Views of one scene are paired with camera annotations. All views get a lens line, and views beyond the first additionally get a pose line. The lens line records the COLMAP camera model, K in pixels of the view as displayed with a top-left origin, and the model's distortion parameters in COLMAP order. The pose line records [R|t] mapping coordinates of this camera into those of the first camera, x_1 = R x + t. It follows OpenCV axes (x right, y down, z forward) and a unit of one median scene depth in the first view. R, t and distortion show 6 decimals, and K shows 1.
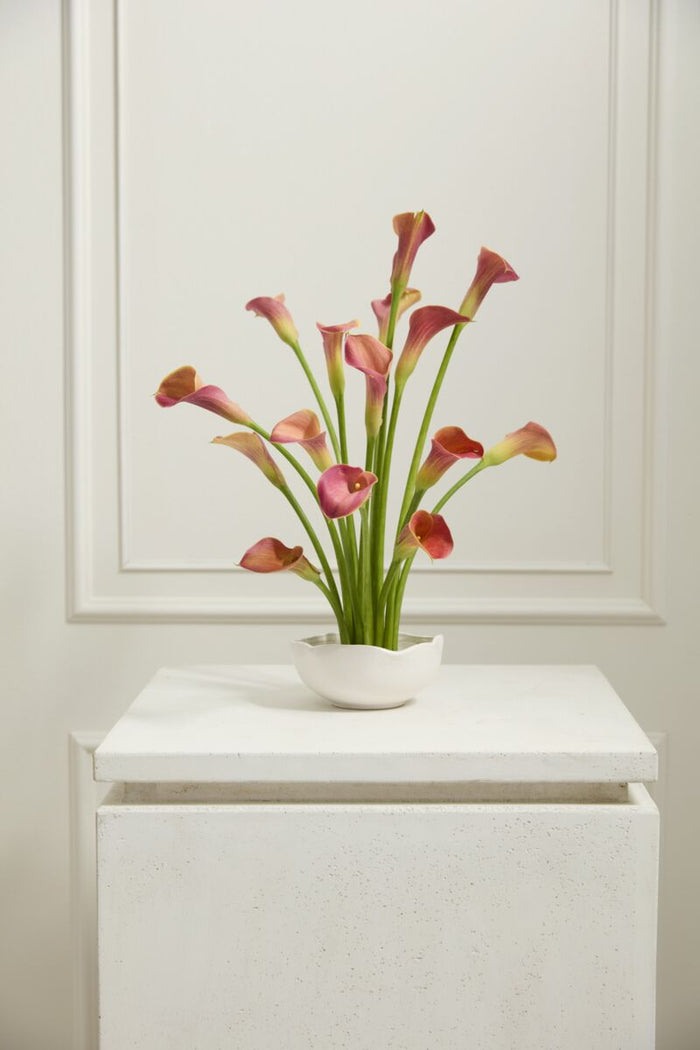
lens RADIAL K [[1889.5, 0, 350.3], [0, 1889.5, 541.6], [0, 0, 1]] dist [-0.056524, -0.264554]
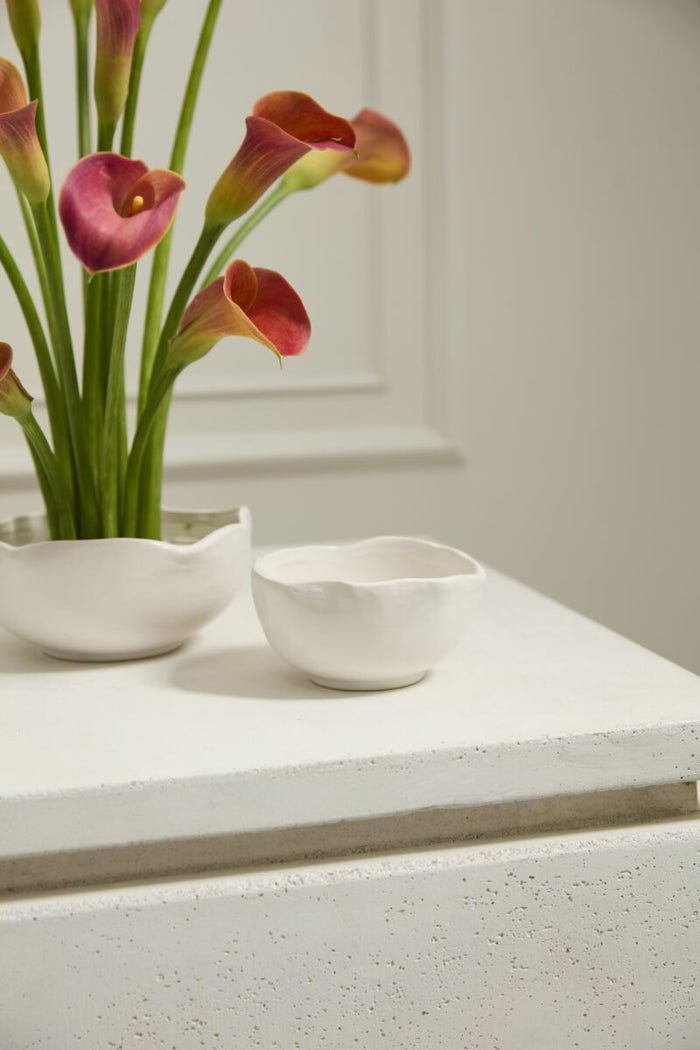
lens RADIAL K [[1889.5, 0, 350.3], [0, 1889.5, 541.6], [0, 0, 1]] dist [-0.056524, -0.264554]
pose [[0.956959, -0.071168, 0.281361, -0.078353], [0.047530, 0.994809, 0.089973, 0.013534], [-0.286304, -0.072728, 0.955375, 0.514781]]
